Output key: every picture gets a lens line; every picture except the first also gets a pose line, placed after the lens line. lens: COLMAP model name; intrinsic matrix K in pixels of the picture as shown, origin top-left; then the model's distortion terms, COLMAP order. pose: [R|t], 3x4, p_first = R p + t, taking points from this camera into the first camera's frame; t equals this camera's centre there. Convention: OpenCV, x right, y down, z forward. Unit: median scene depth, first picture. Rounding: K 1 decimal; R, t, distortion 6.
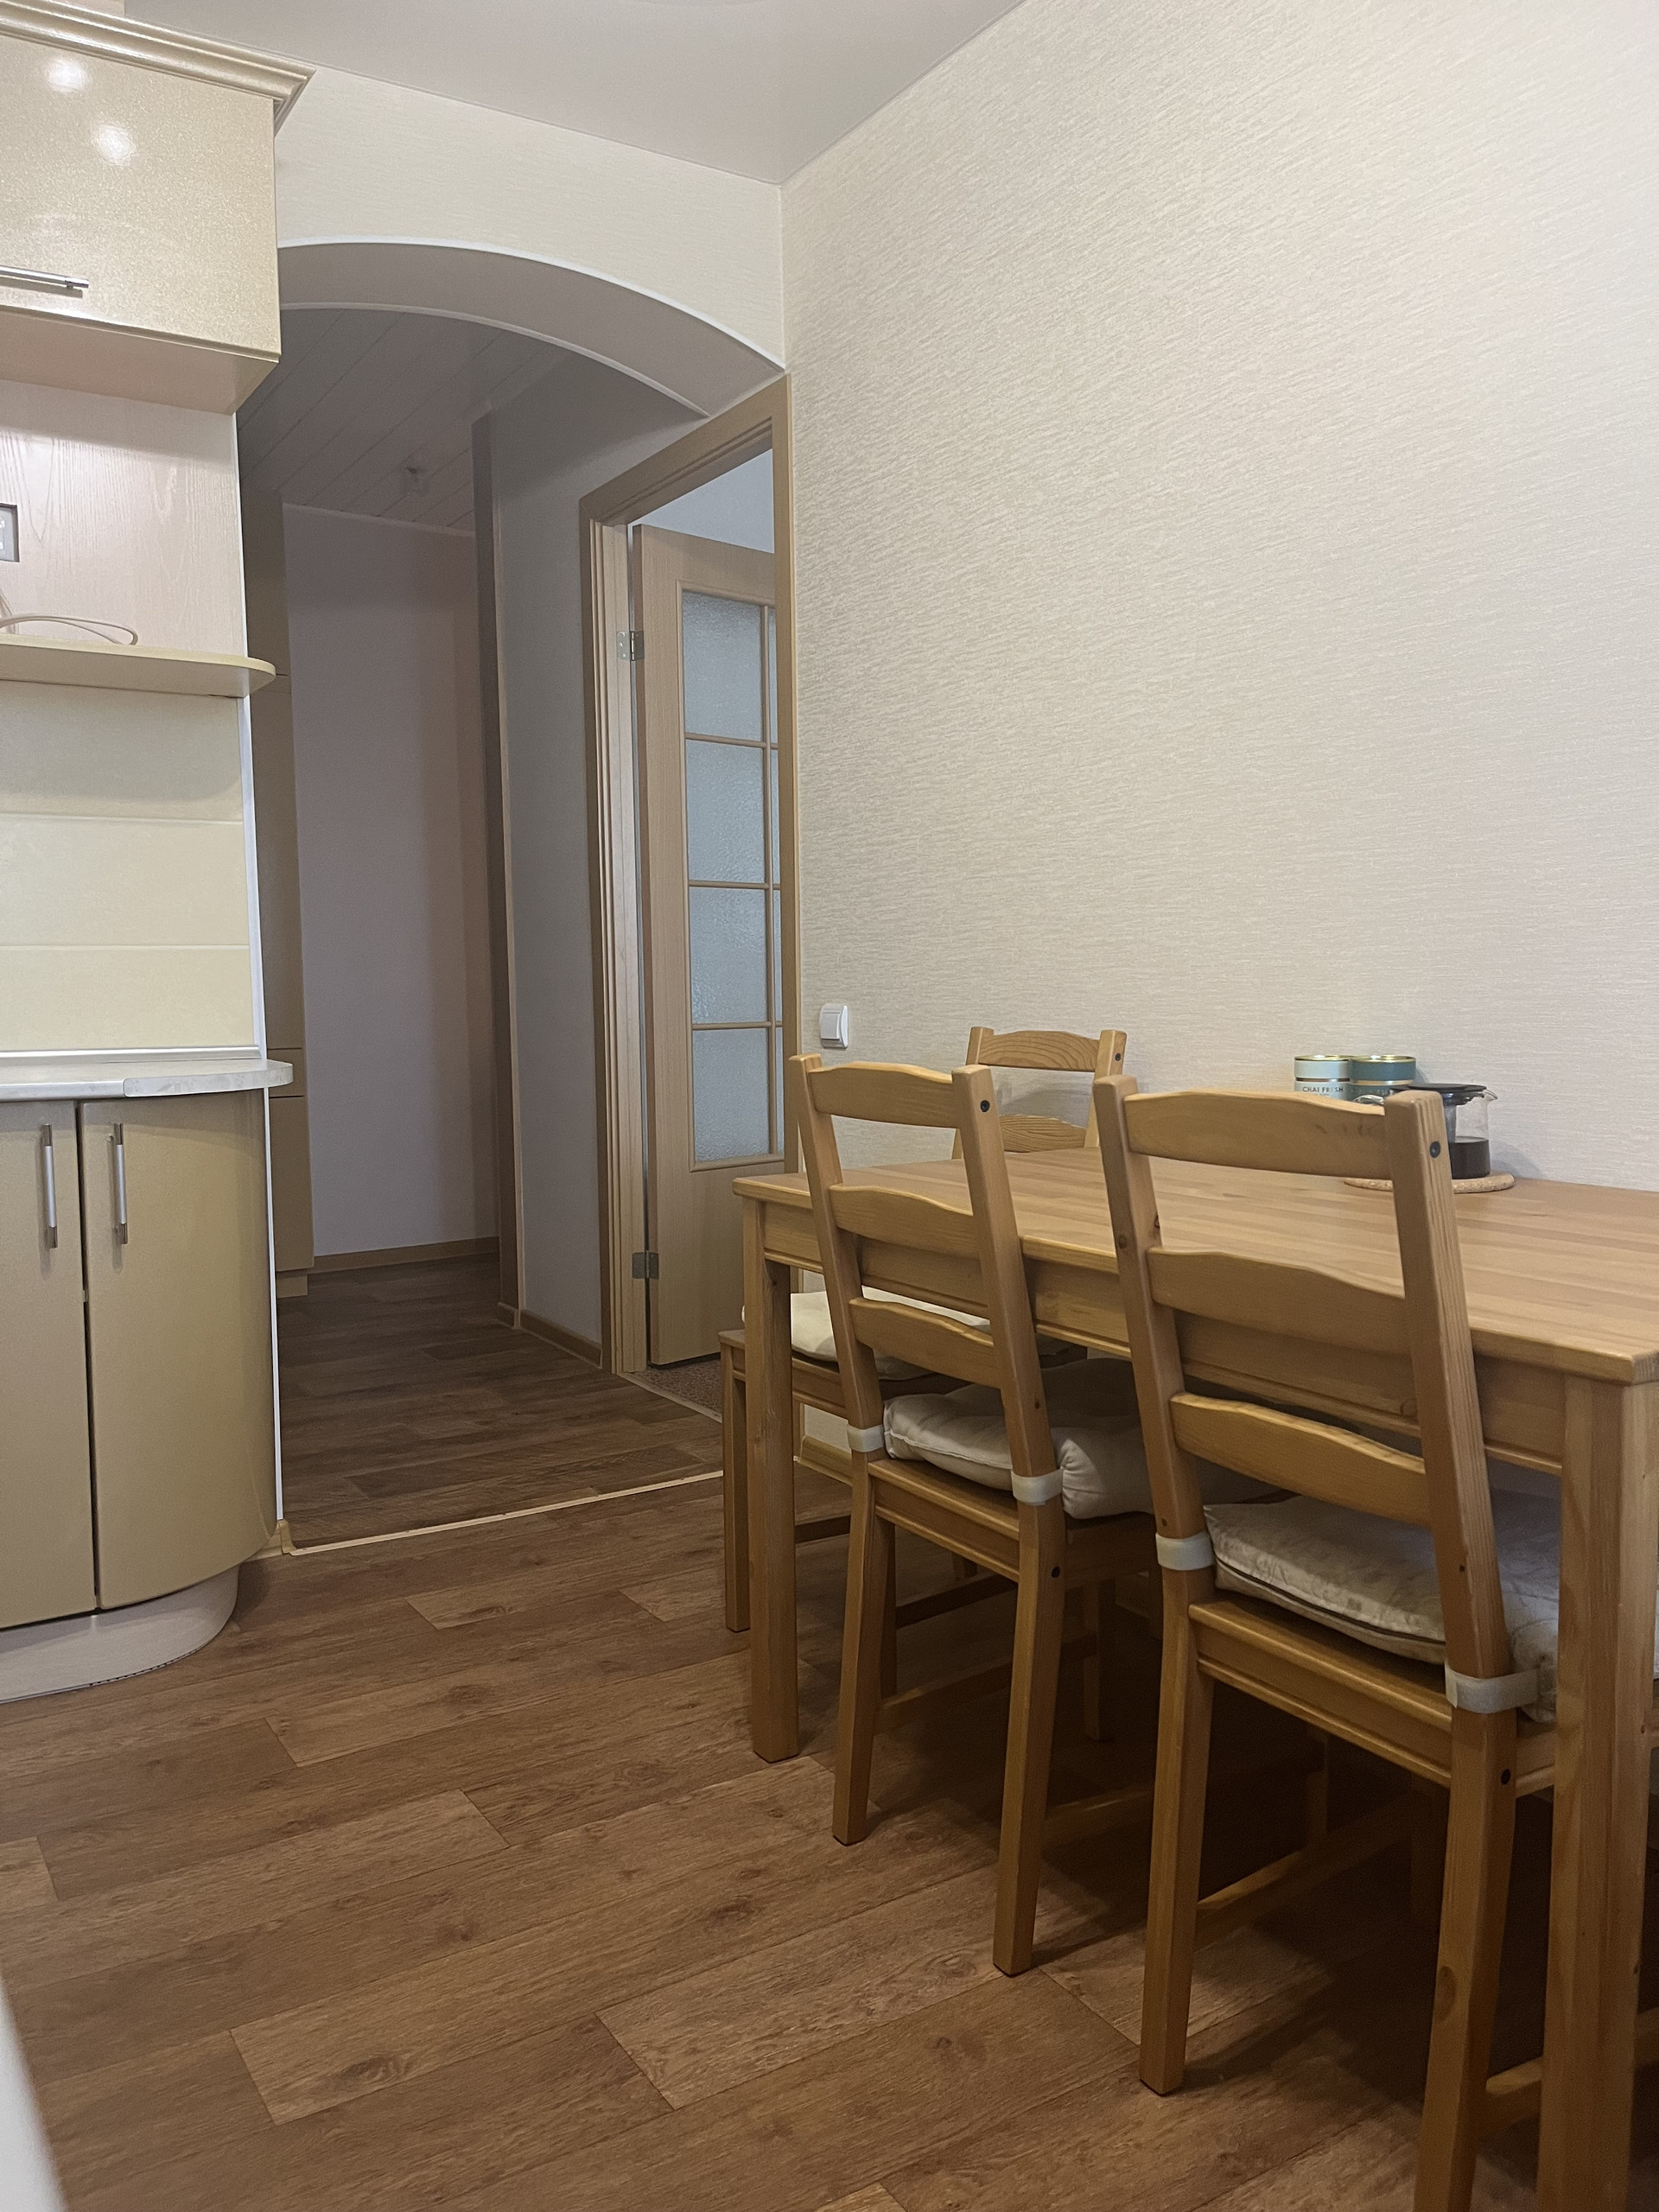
lens RADIAL K [[1662.6, 0, 803.7], [0, 1662.6, 1121.4], [0, 0, 1]] dist [0.068949, -0.098685]
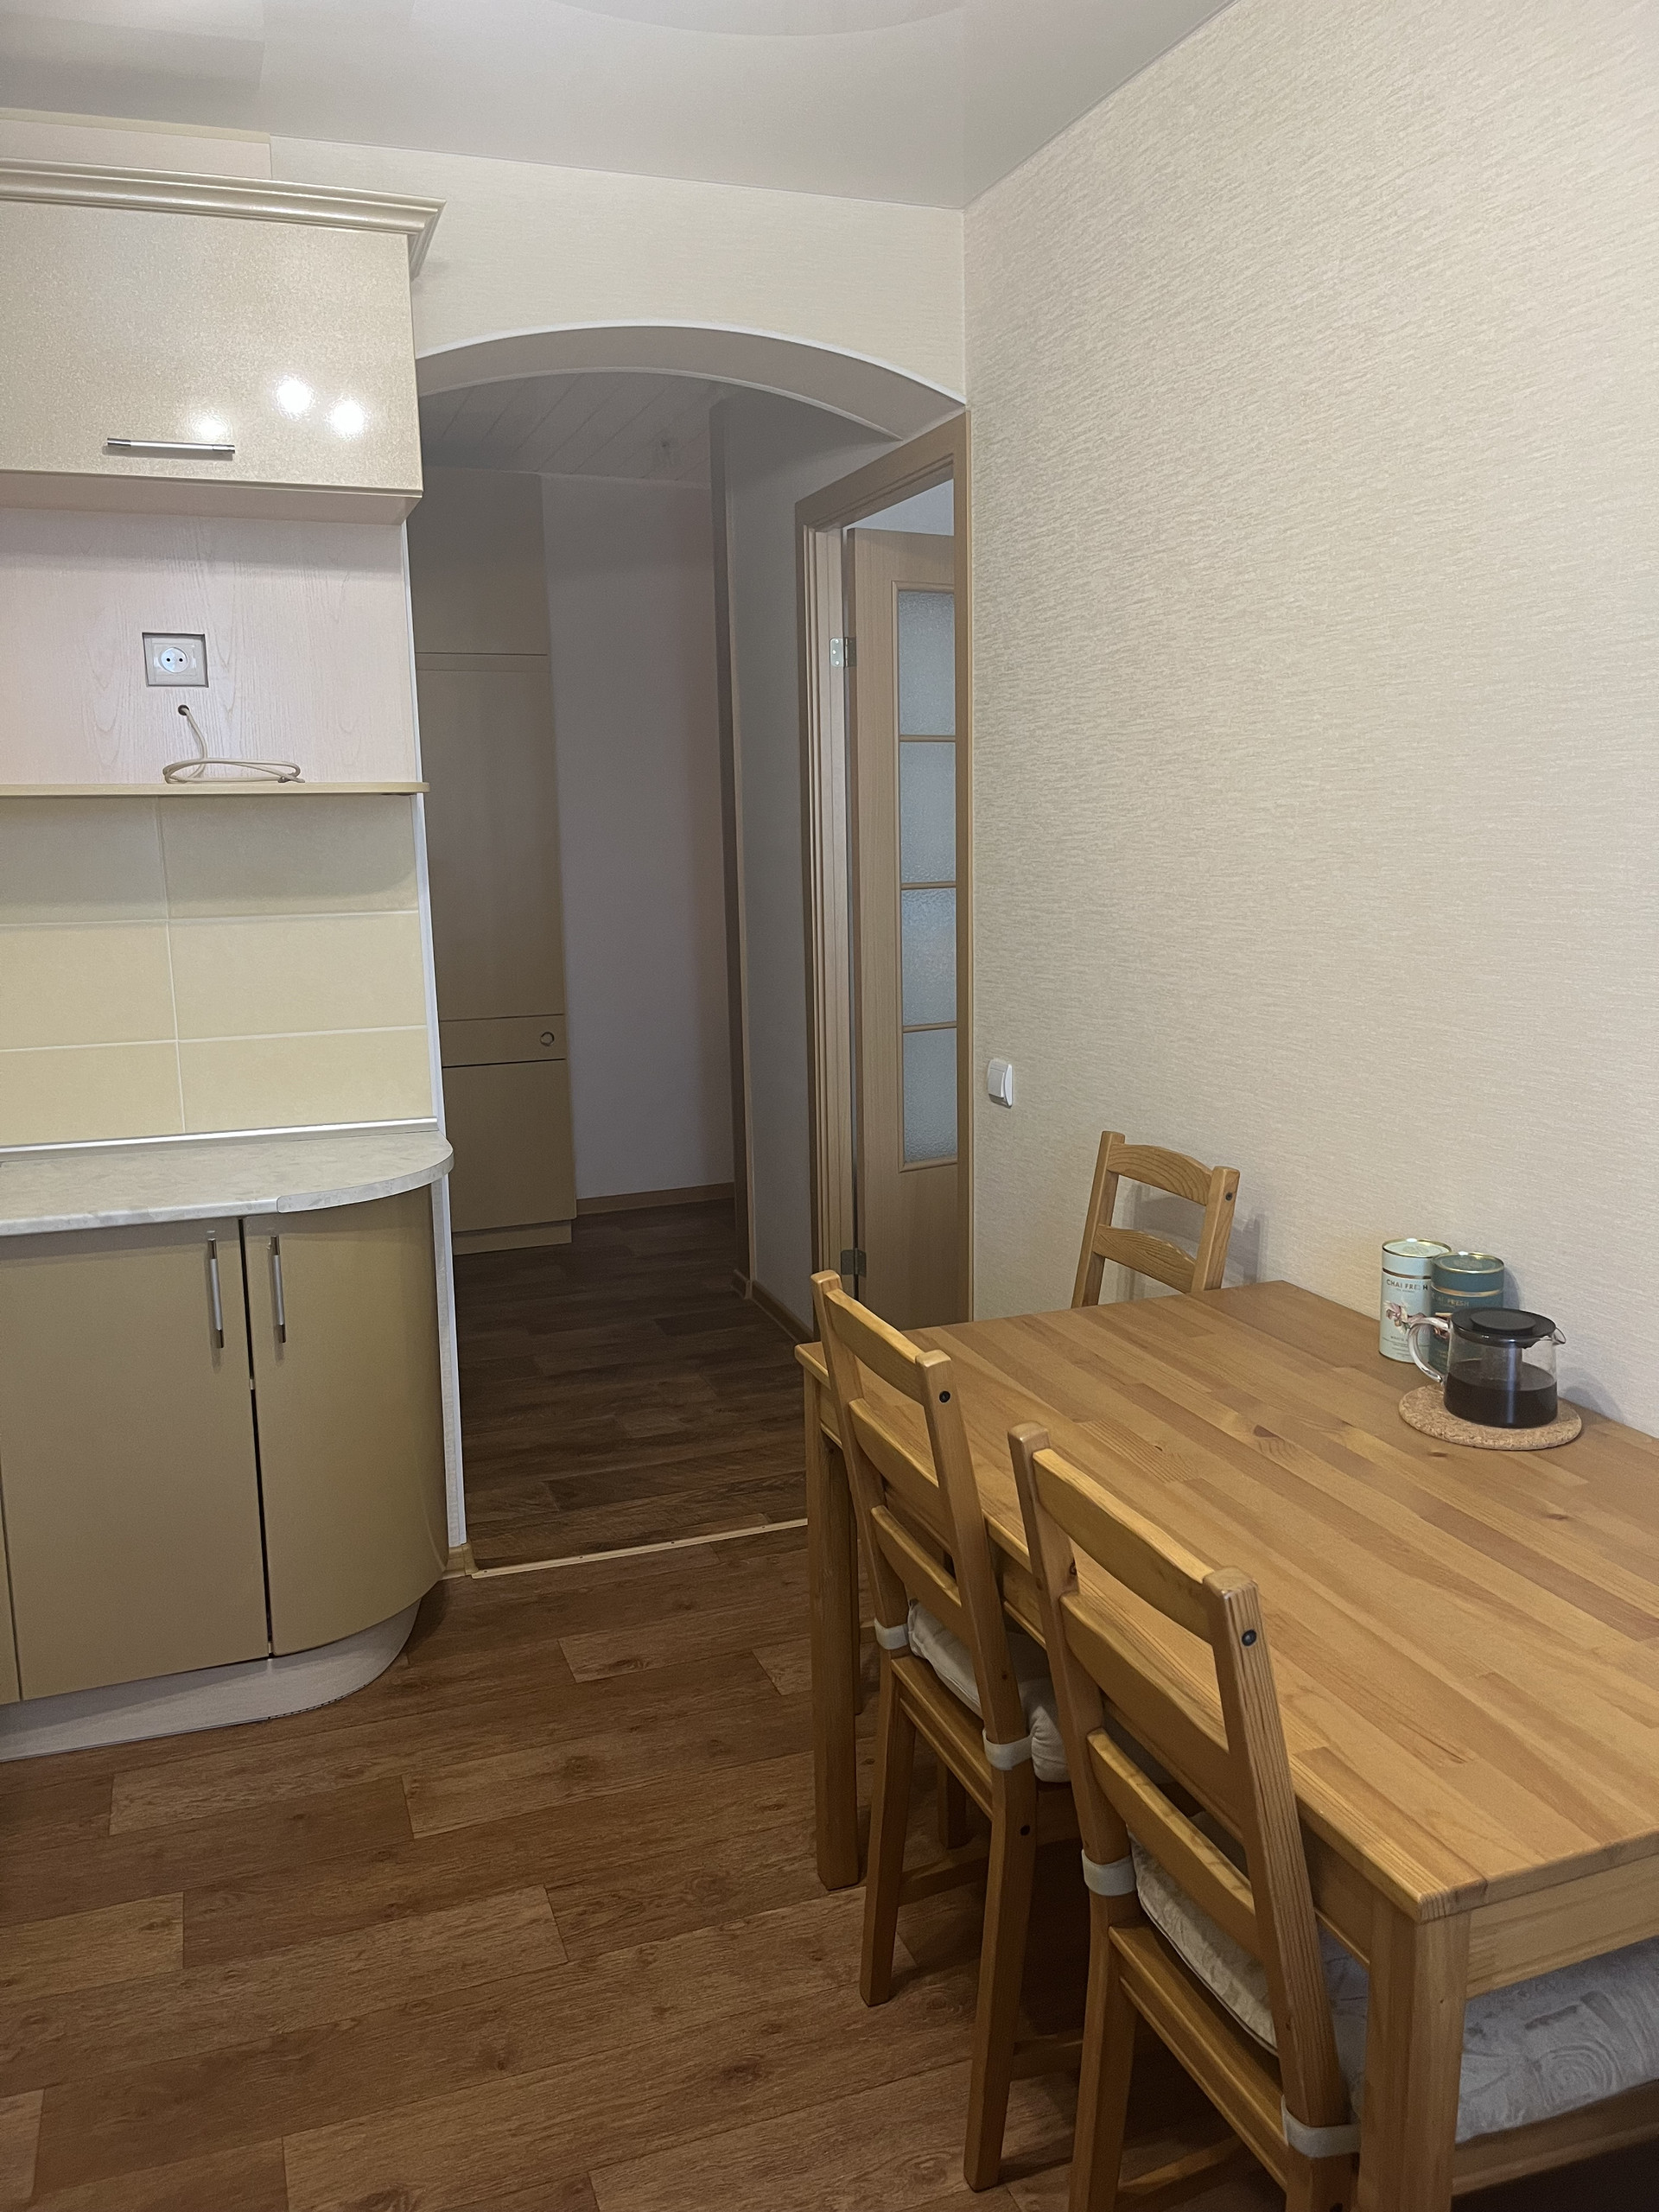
lens RADIAL K [[1662.6, 0, 818.0], [0, 1662.6, 1096.2], [0, 0, 1]] dist [0.068949, -0.098685]
pose [[0.978876, 0.028421, -0.202471, 0.167327], [-0.011000, 0.996178, 0.086652, -0.199040], [0.204160, -0.082594, 0.975447, 0.010943]]
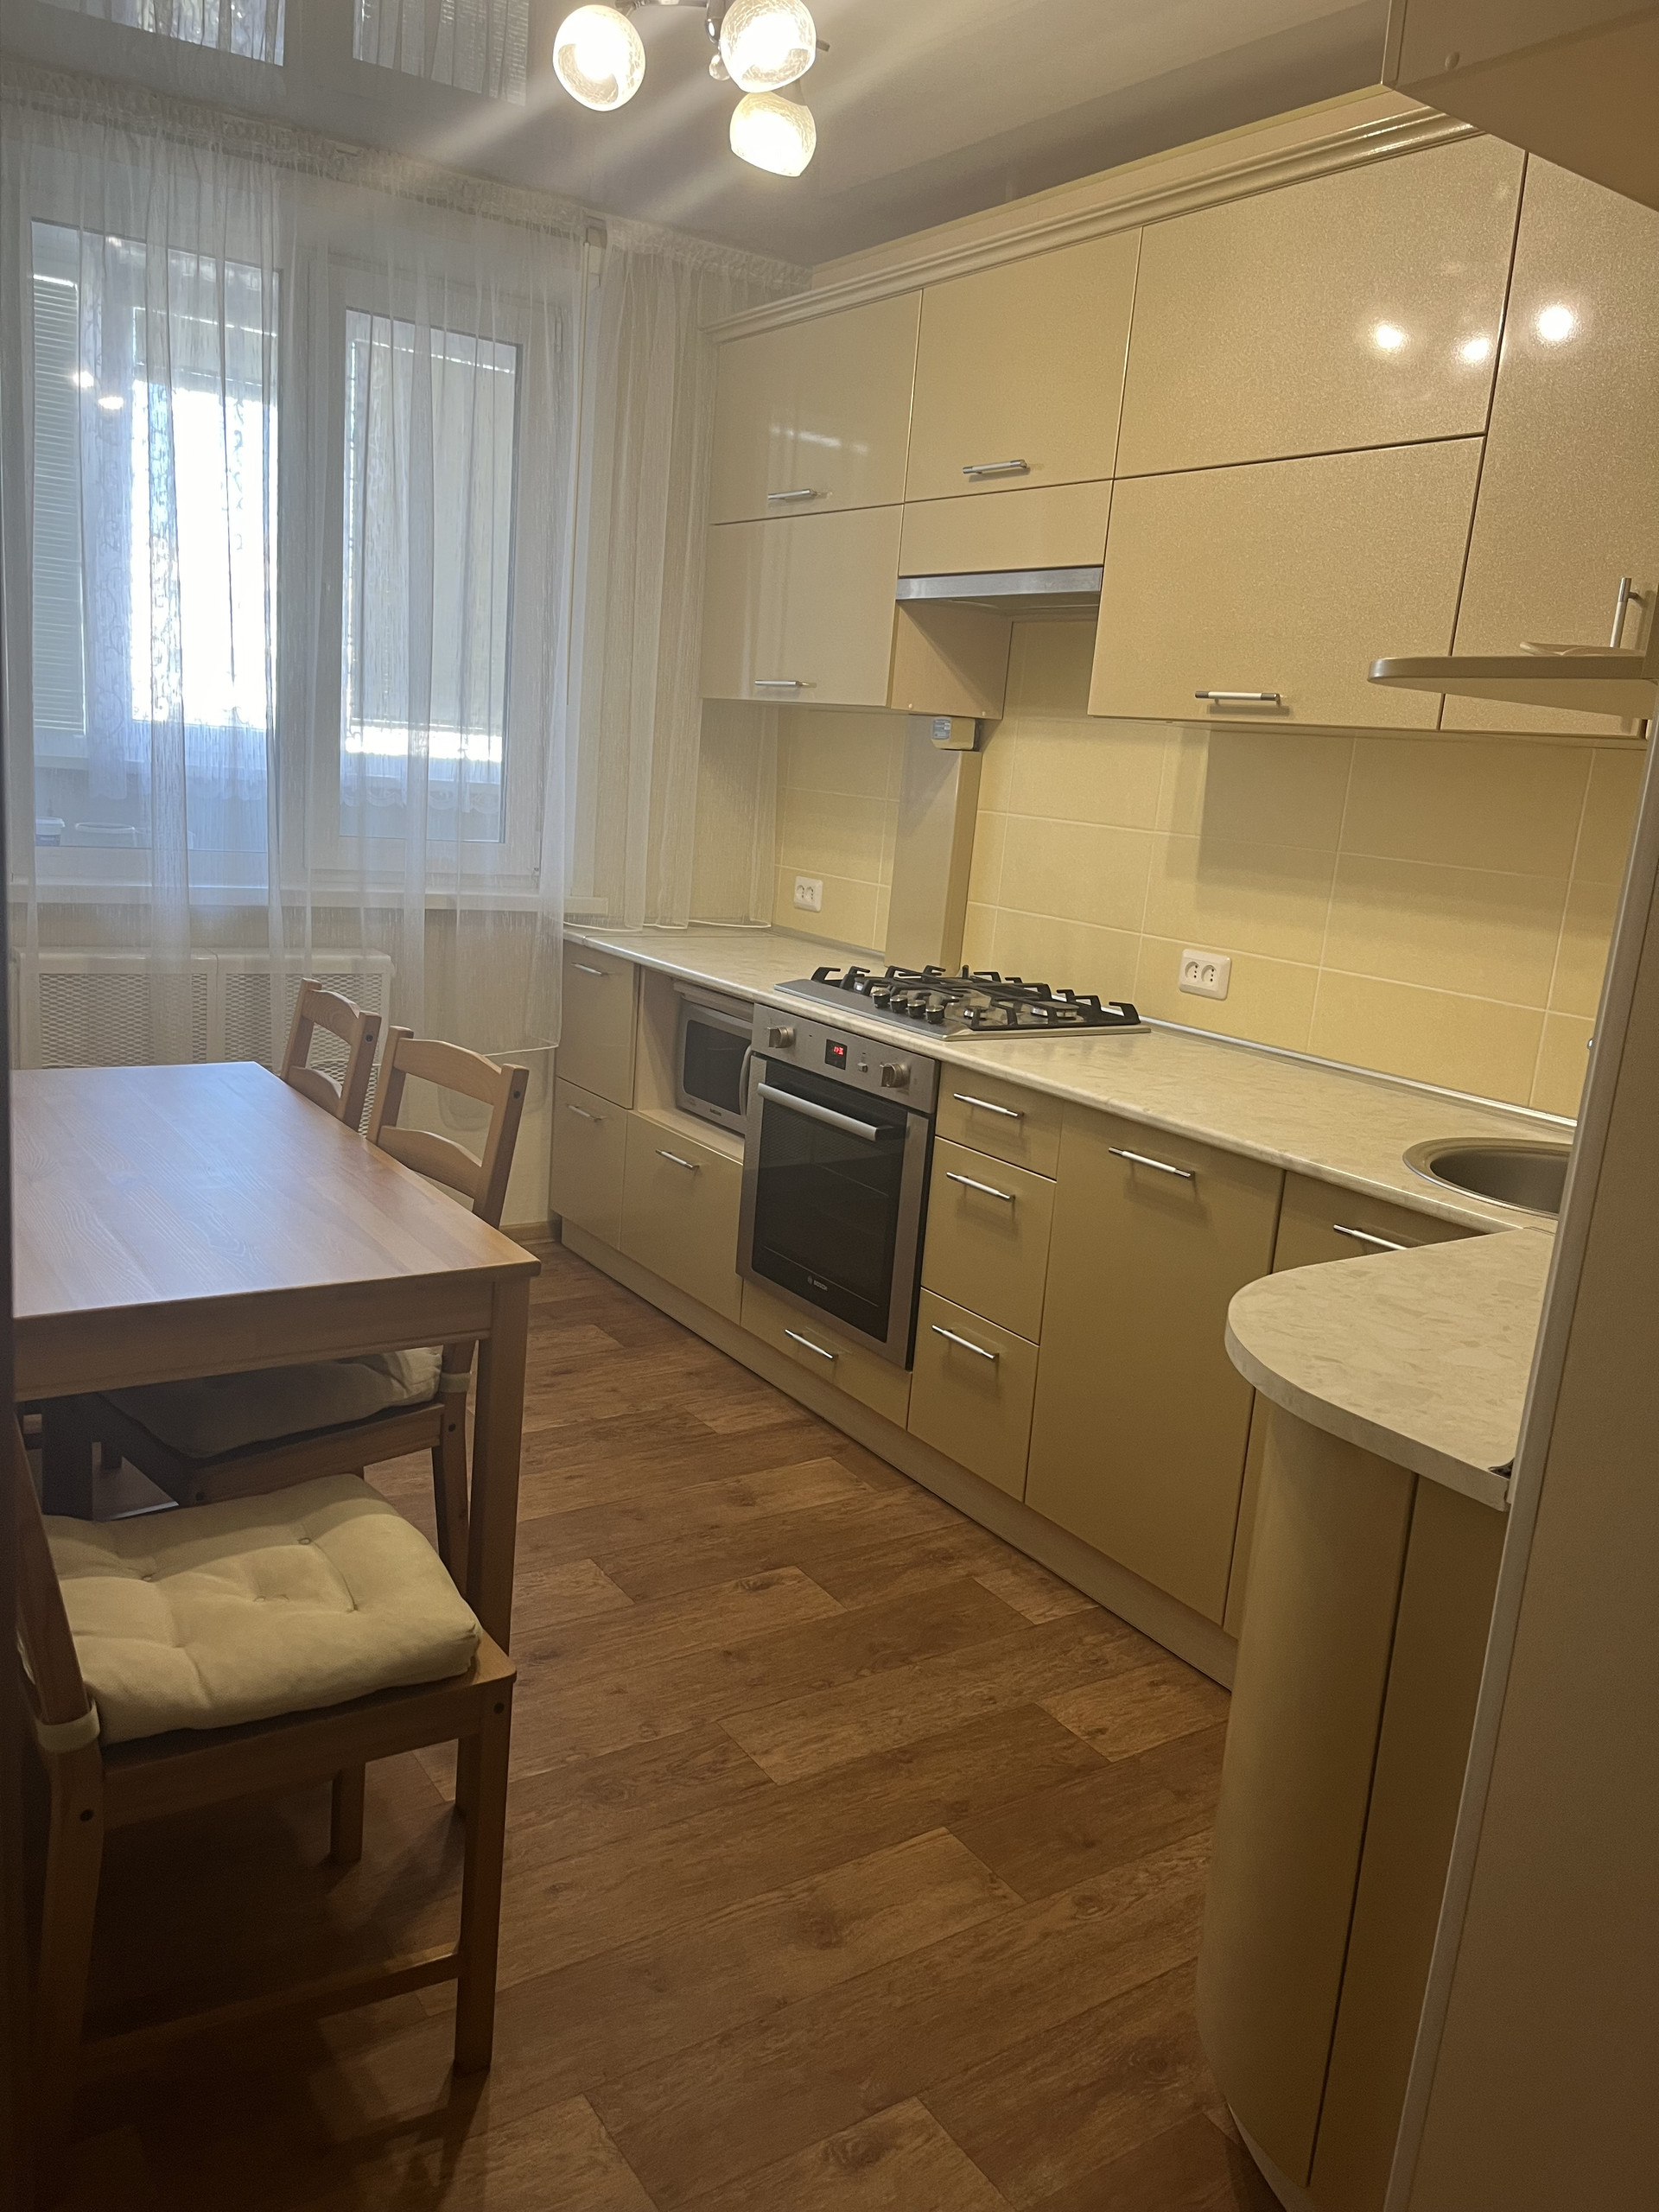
lens RADIAL K [[1662.6, 0, 817.7], [0, 1662.6, 1115.3], [0, 0, 1]] dist [0.068949, -0.098685]
pose [[-0.997032, -0.060038, -0.048199, -0.143835], [-0.071718, 0.951945, 0.297755, -0.326261], [0.028006, 0.300328, -0.953425, 1.806851]]
